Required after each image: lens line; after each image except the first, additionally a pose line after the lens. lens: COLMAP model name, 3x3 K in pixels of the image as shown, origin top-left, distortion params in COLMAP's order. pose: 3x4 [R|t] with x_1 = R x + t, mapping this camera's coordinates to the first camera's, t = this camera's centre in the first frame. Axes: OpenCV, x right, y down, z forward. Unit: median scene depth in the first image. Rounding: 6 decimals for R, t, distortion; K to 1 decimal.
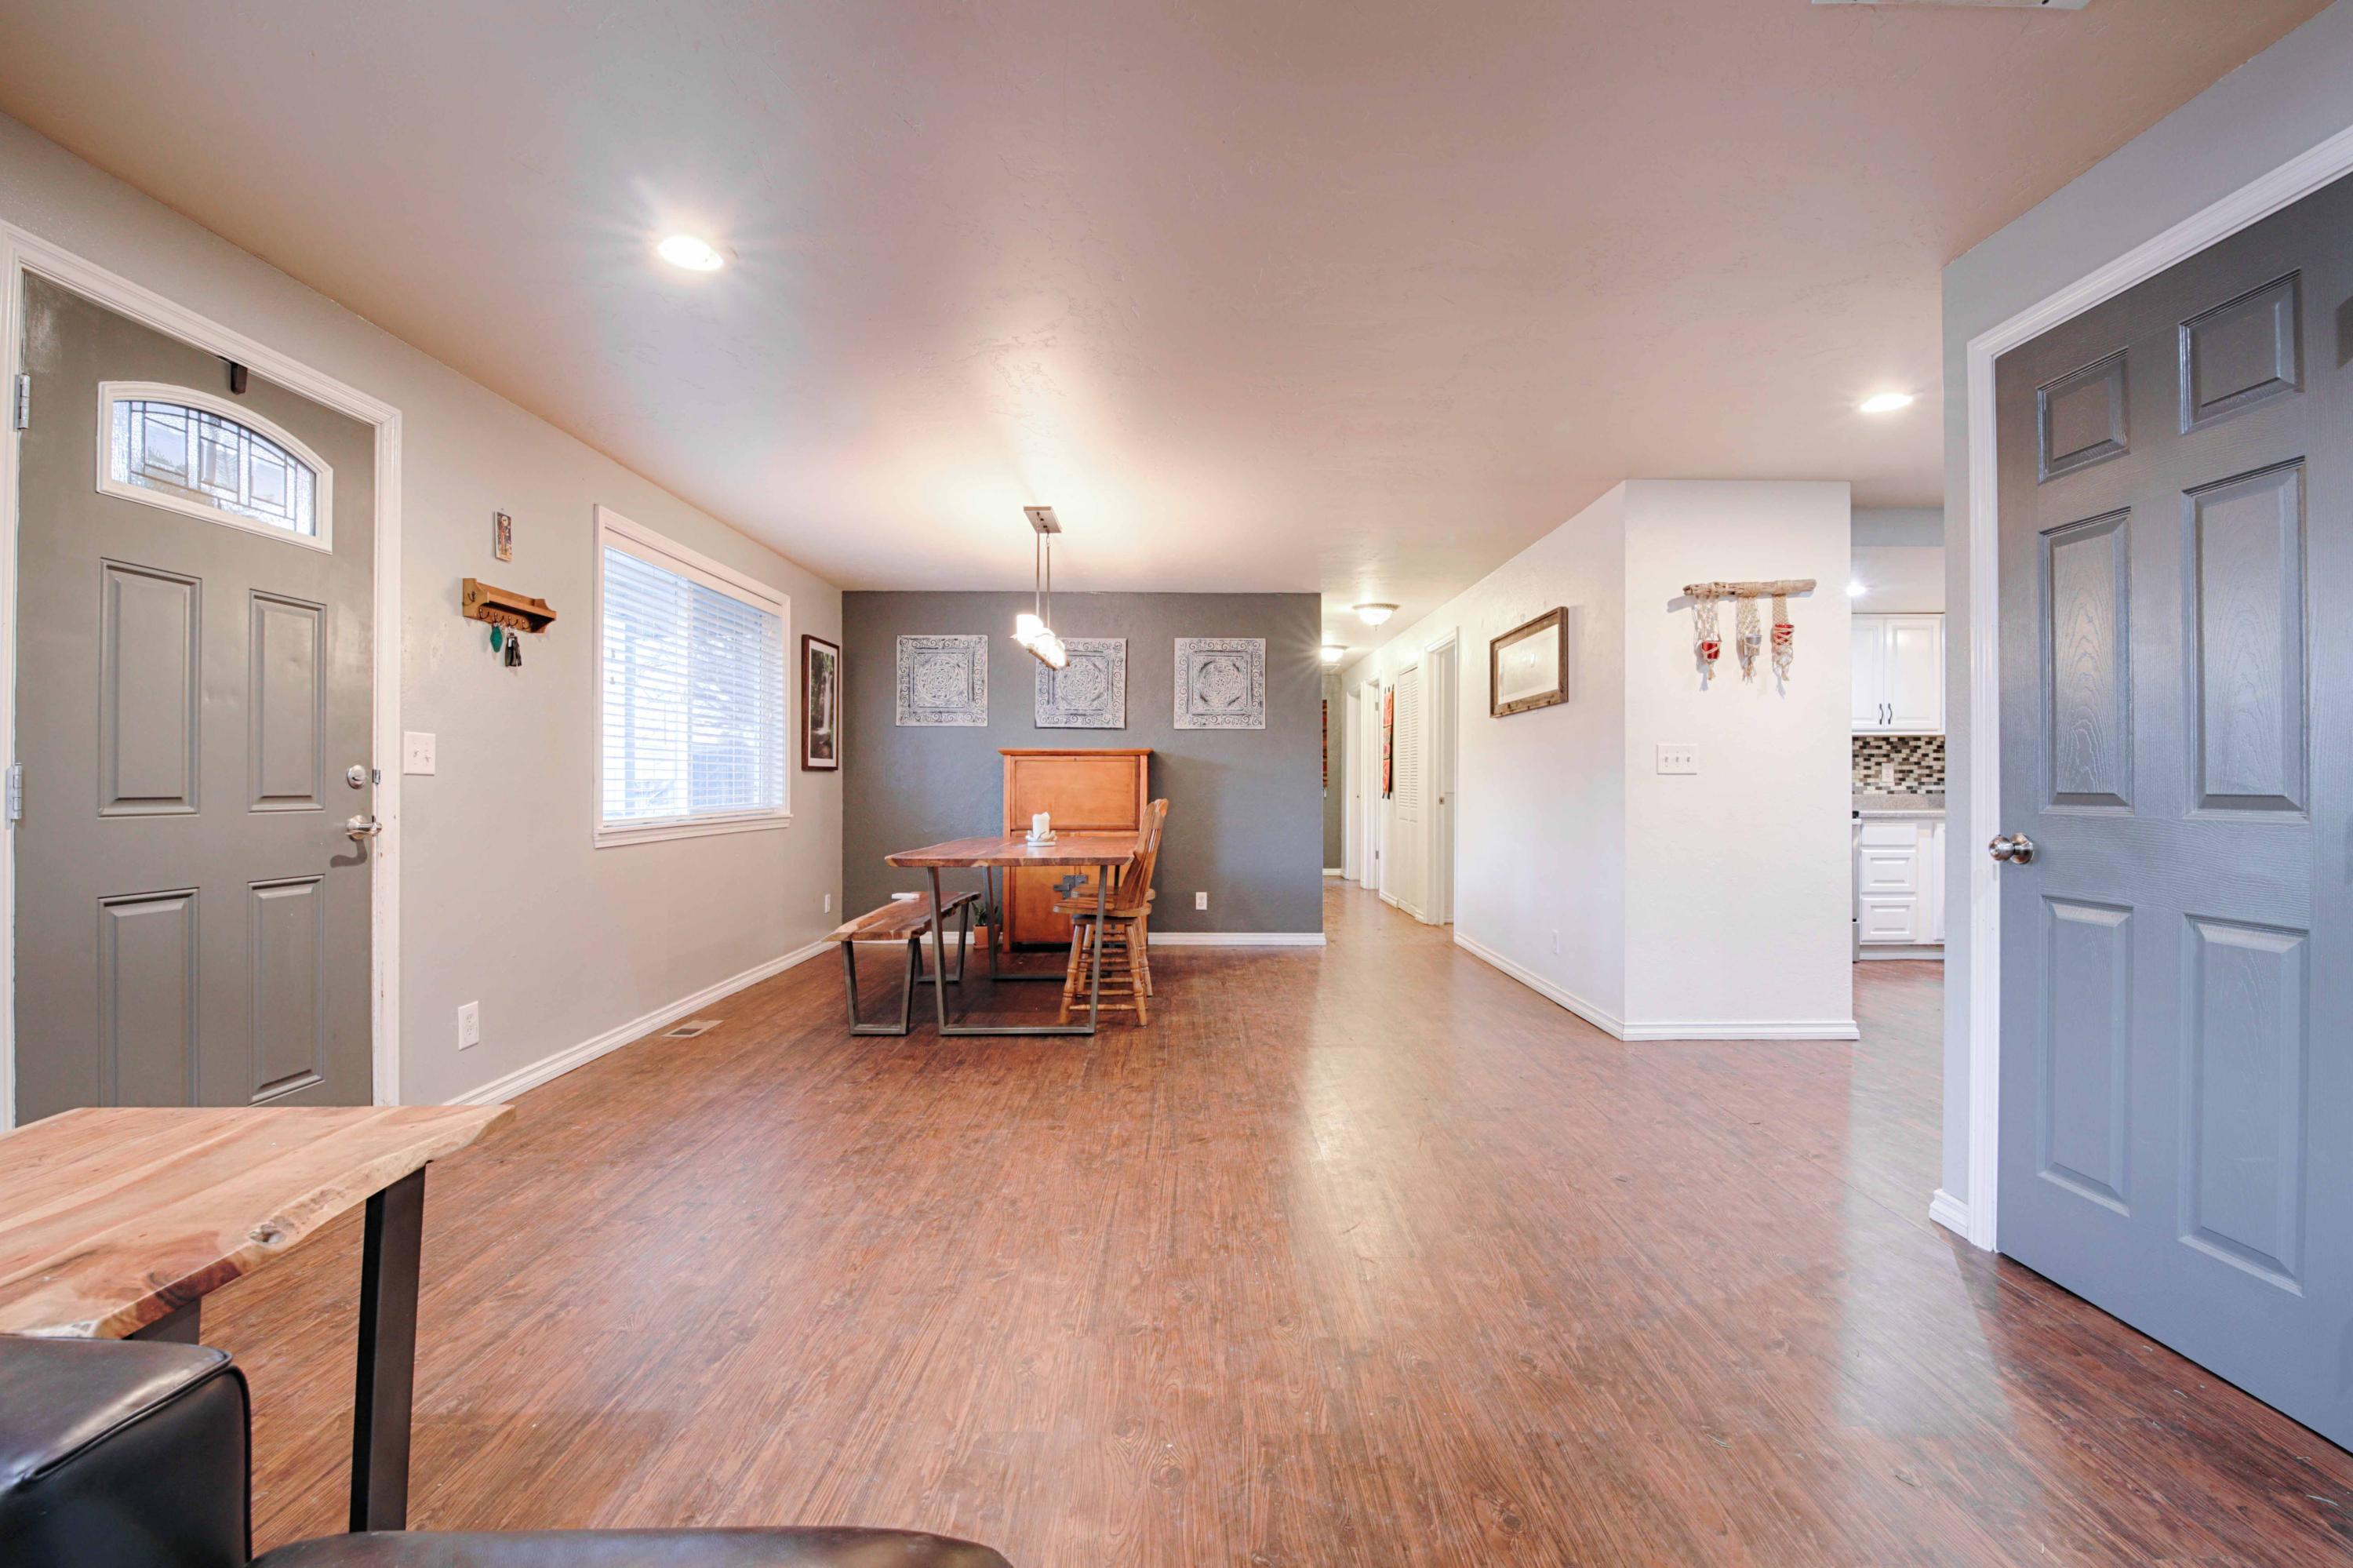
lens RADIAL K [[1019.3, 0, 1187.1], [0, 1019.3, 777.8], [0, 0, 1]] dist [-0.000209, -0.011587]
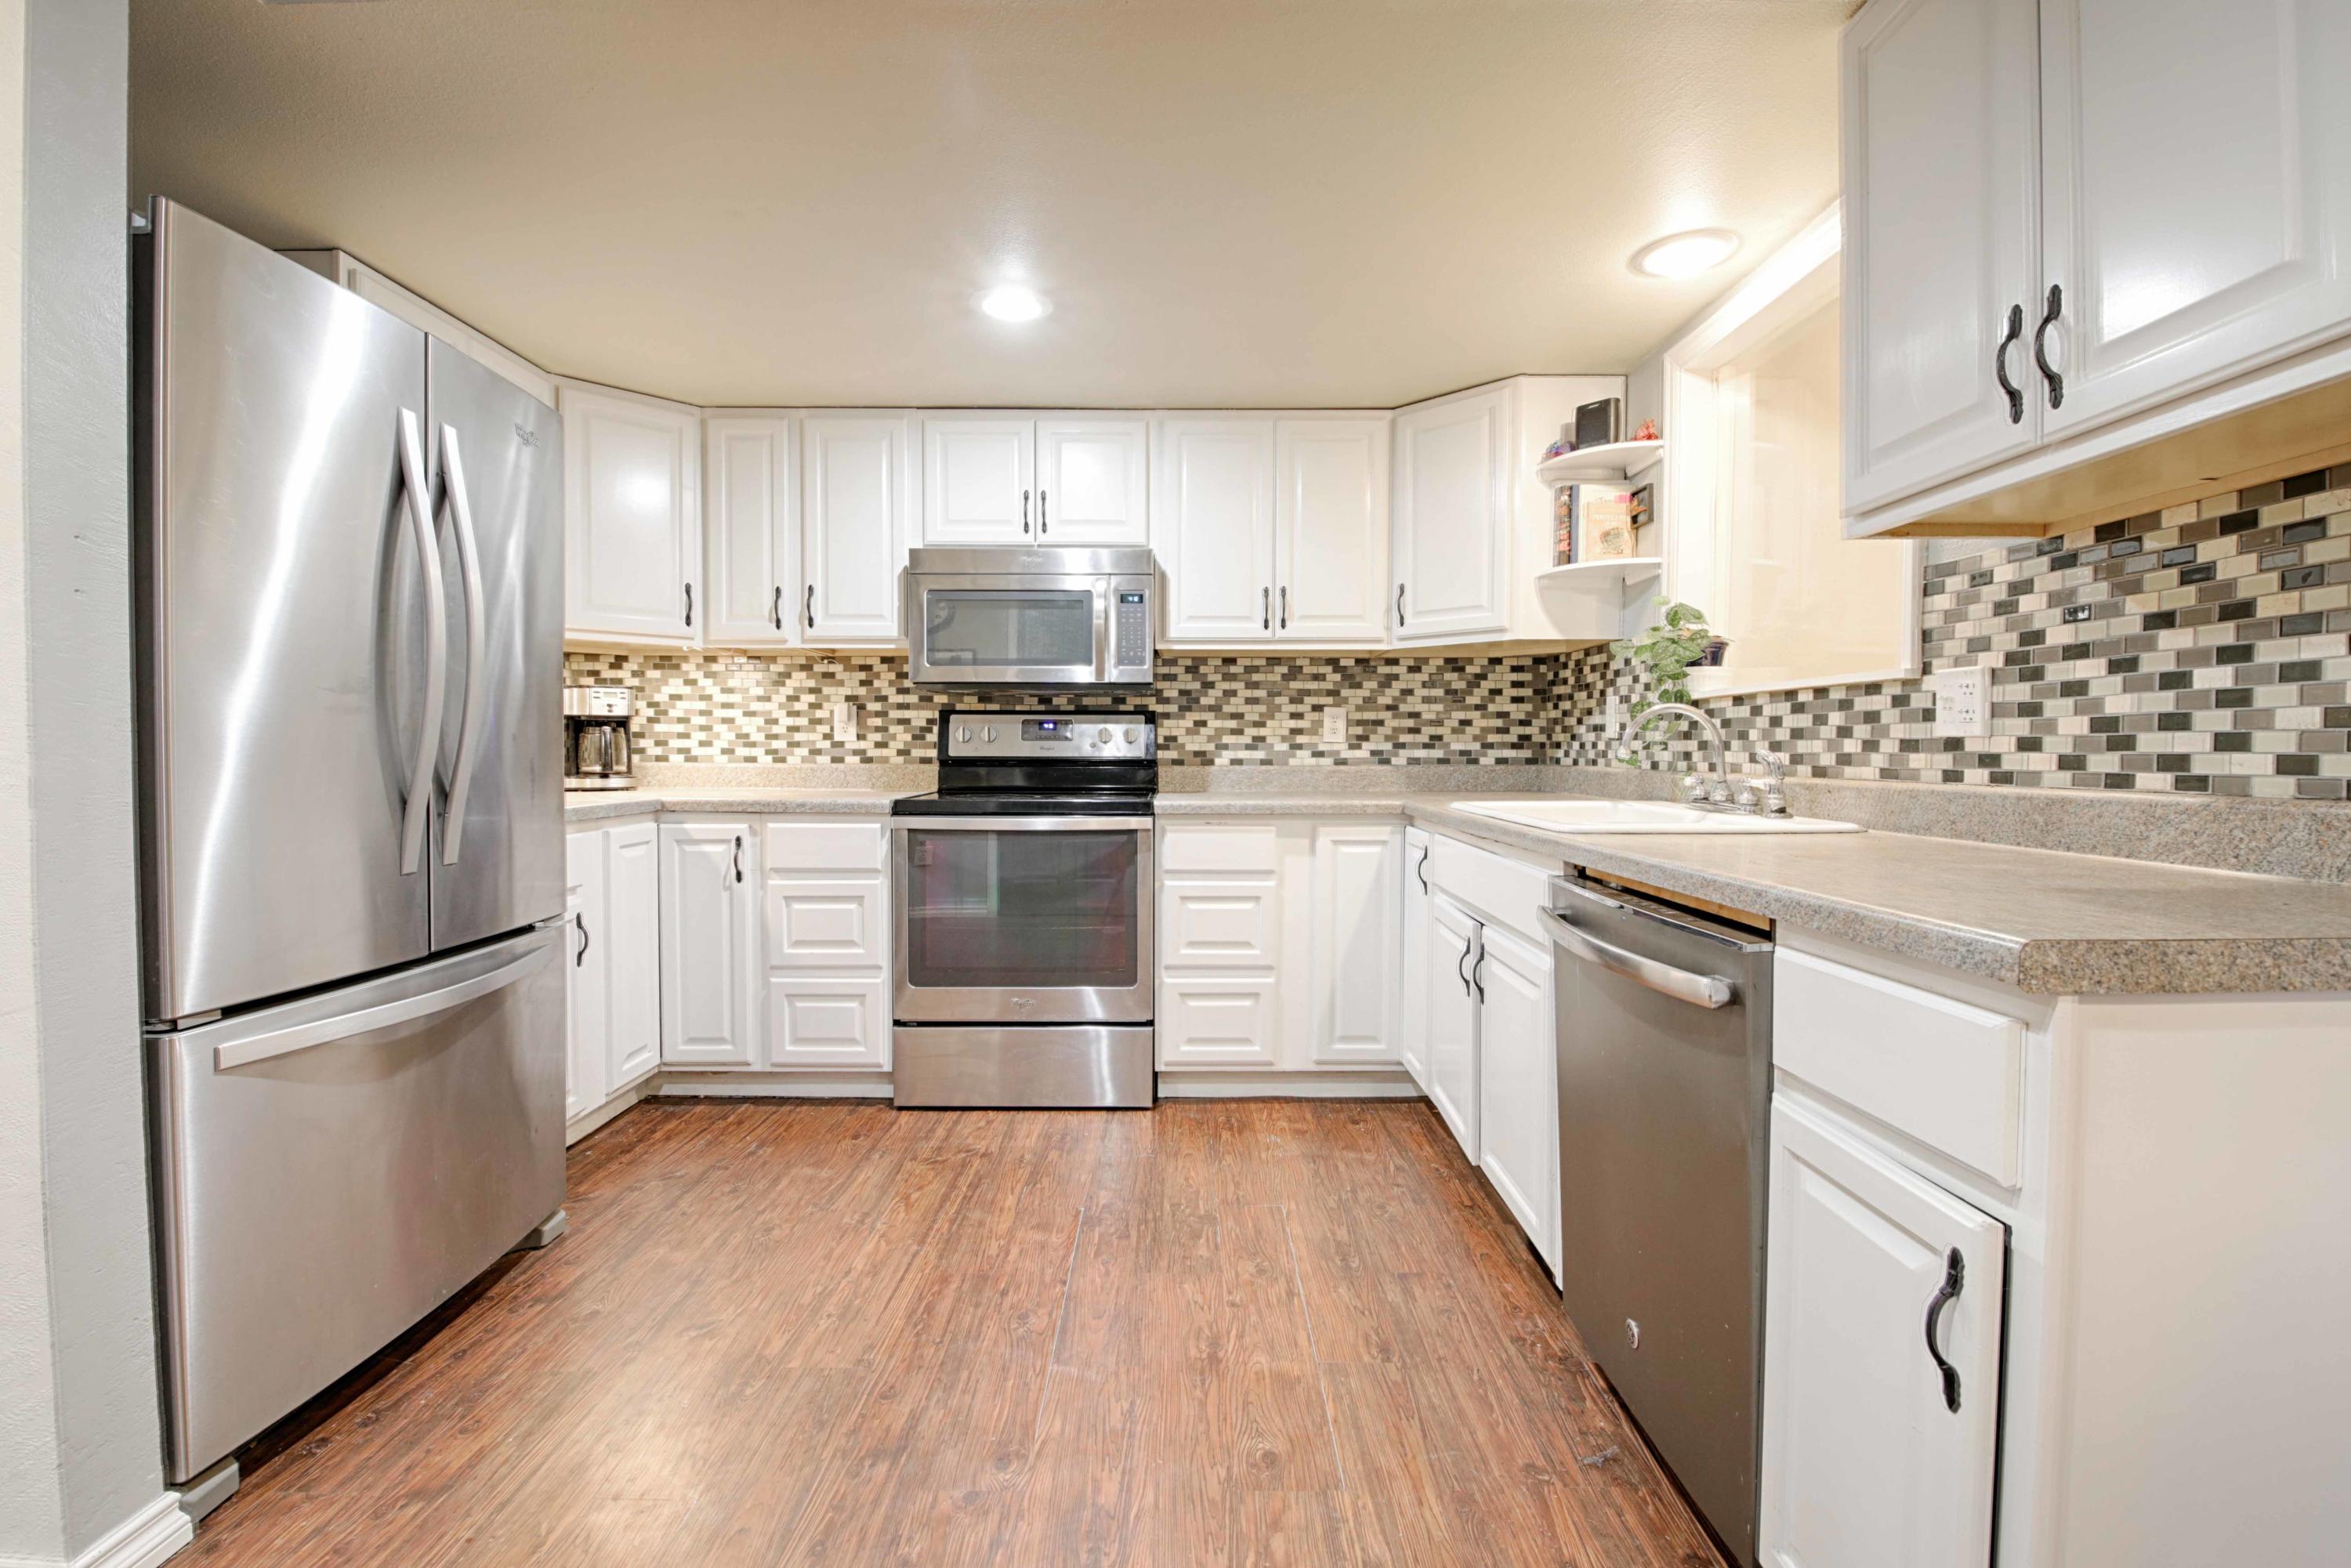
lens RADIAL K [[1028.8, 0, 1181.5], [0, 1028.8, 776.0], [0, 0, 1]] dist [-0.000550, -0.010762]
pose [[0.999991, 0.003090, -0.002843, 0.967813], [-0.002988, 0.999378, 0.035137, 0.004877], [0.002950, -0.035128, 0.999378, 0.728001]]
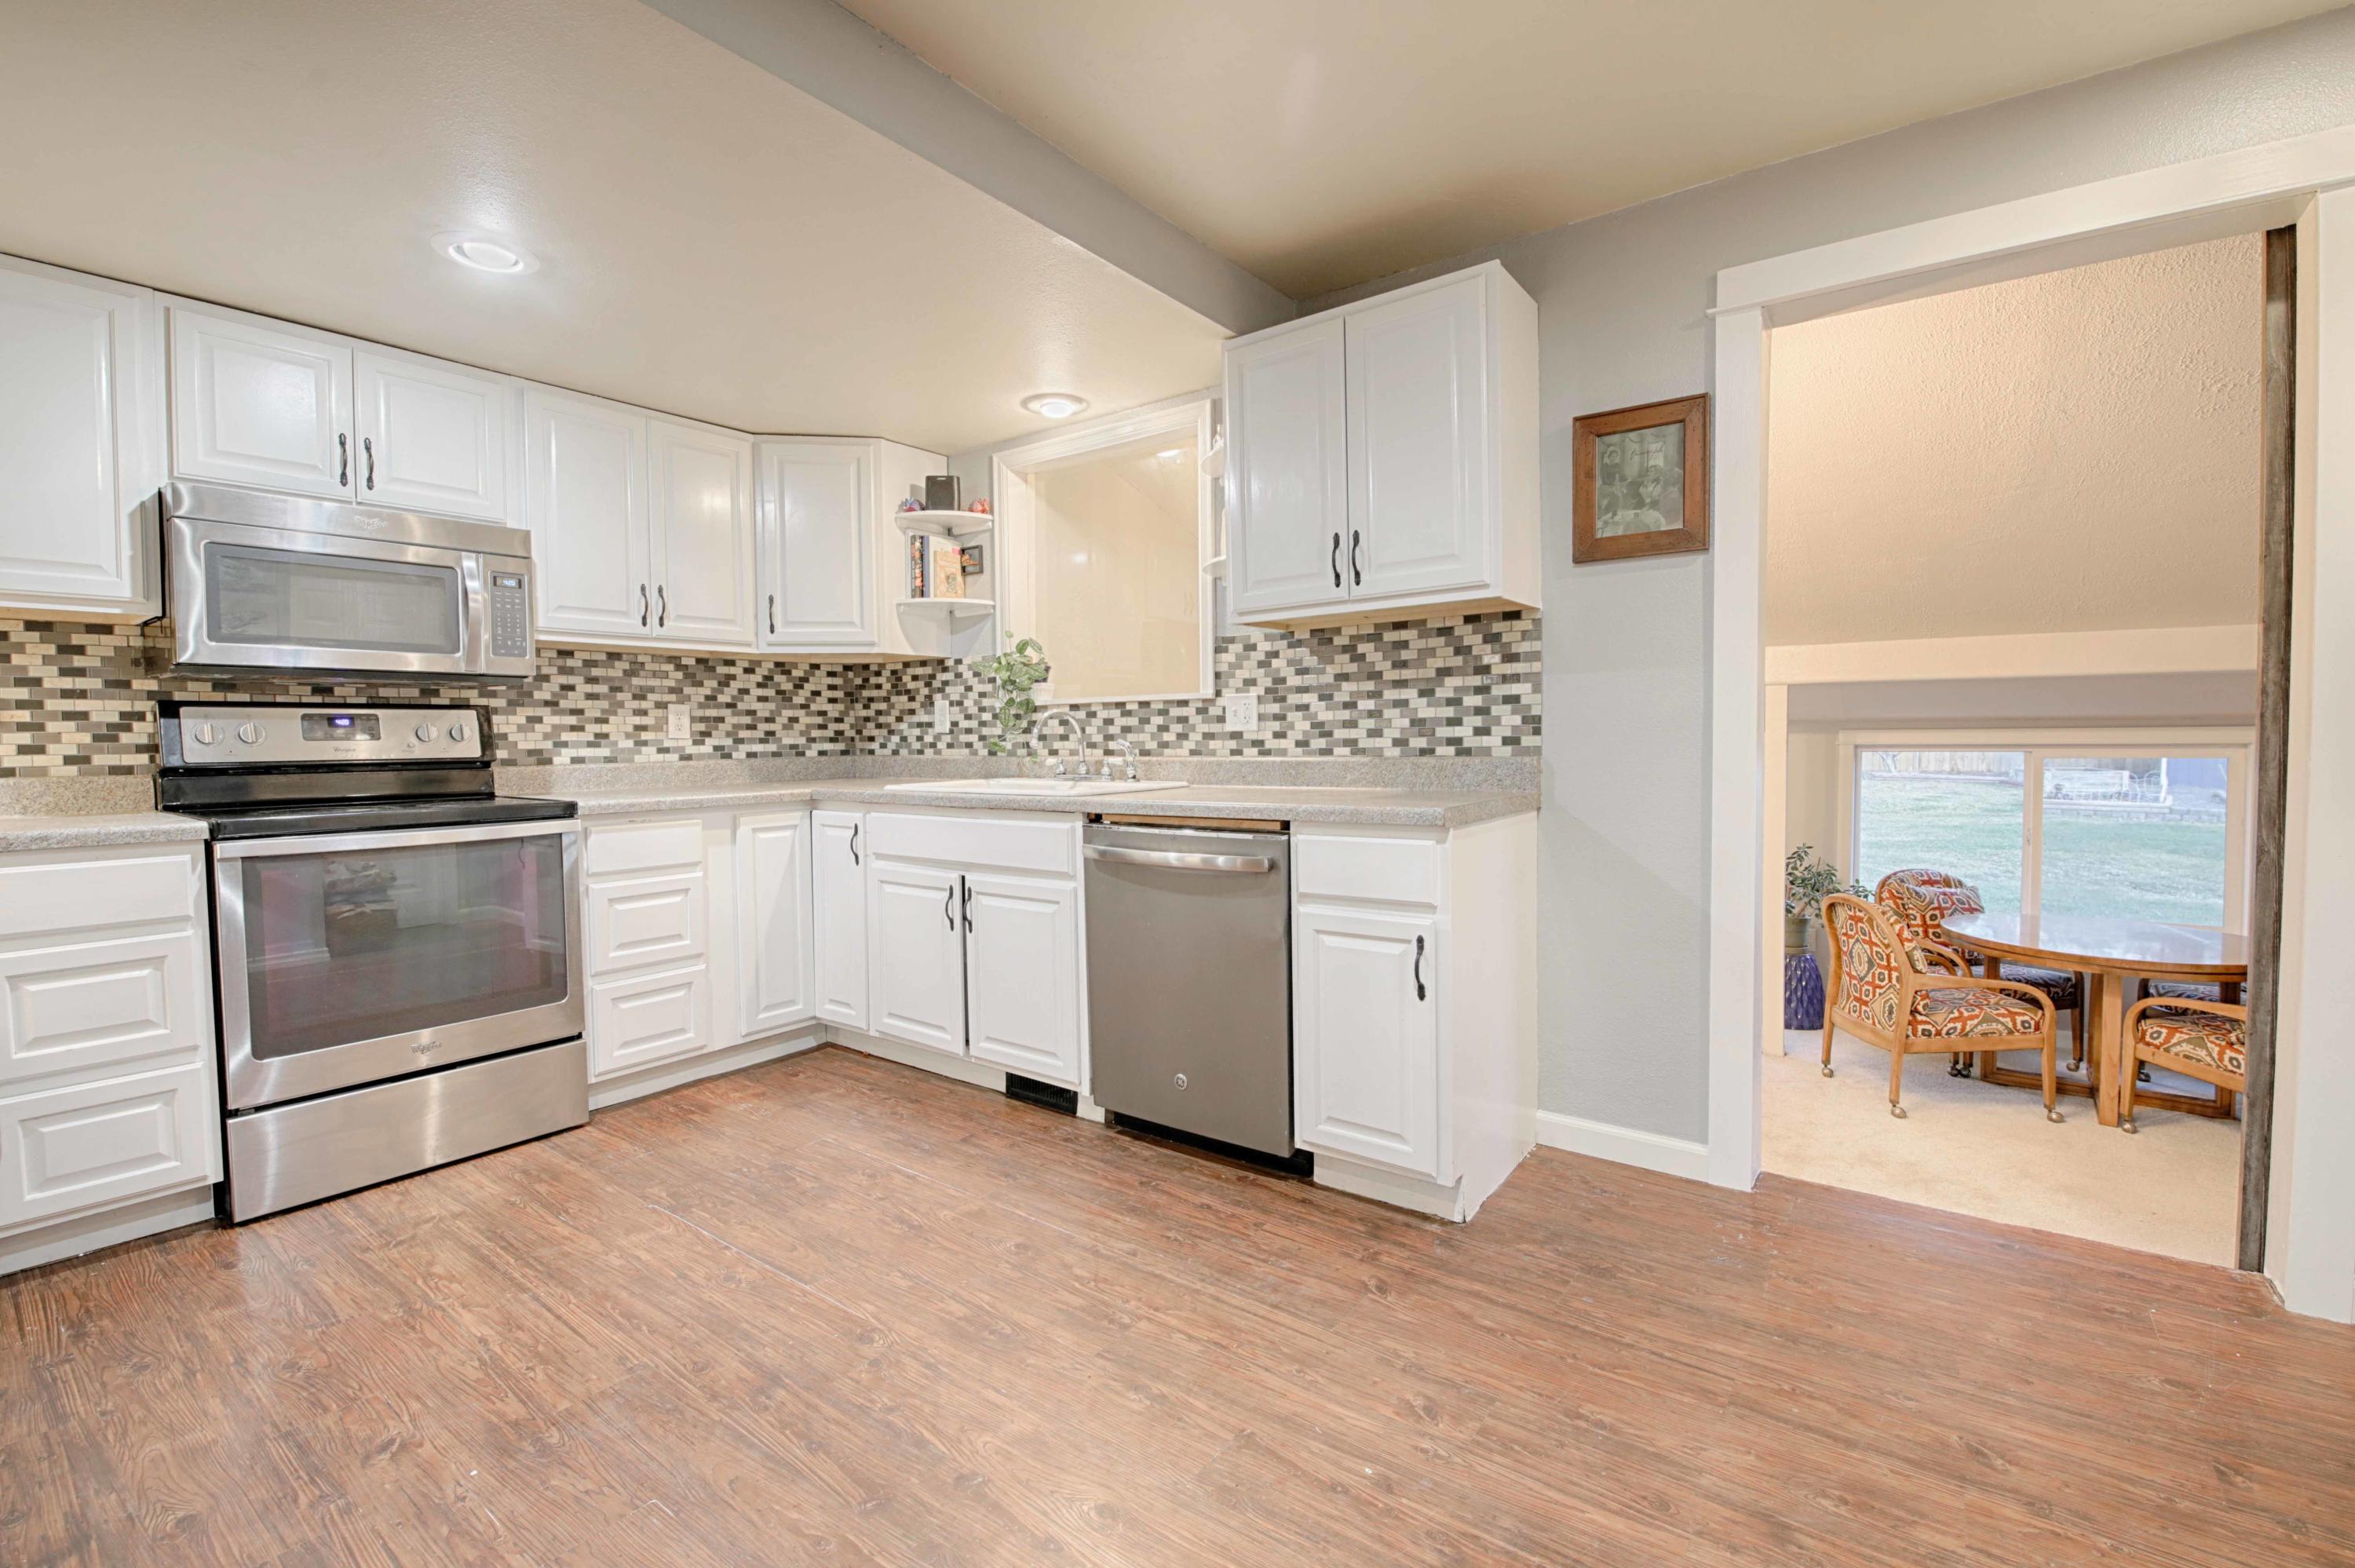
lens RADIAL K [[1011.2, 0, 1187.6], [0, 1011.2, 777.8], [0, 0, 1]] dist [-0.003869, -0.010107]
pose [[0.593525, -0.038396, 0.803899, 0.655638], [0.004599, 0.999007, 0.044319, 0.003868], [-0.804803, -0.022607, 0.593112, 0.723096]]
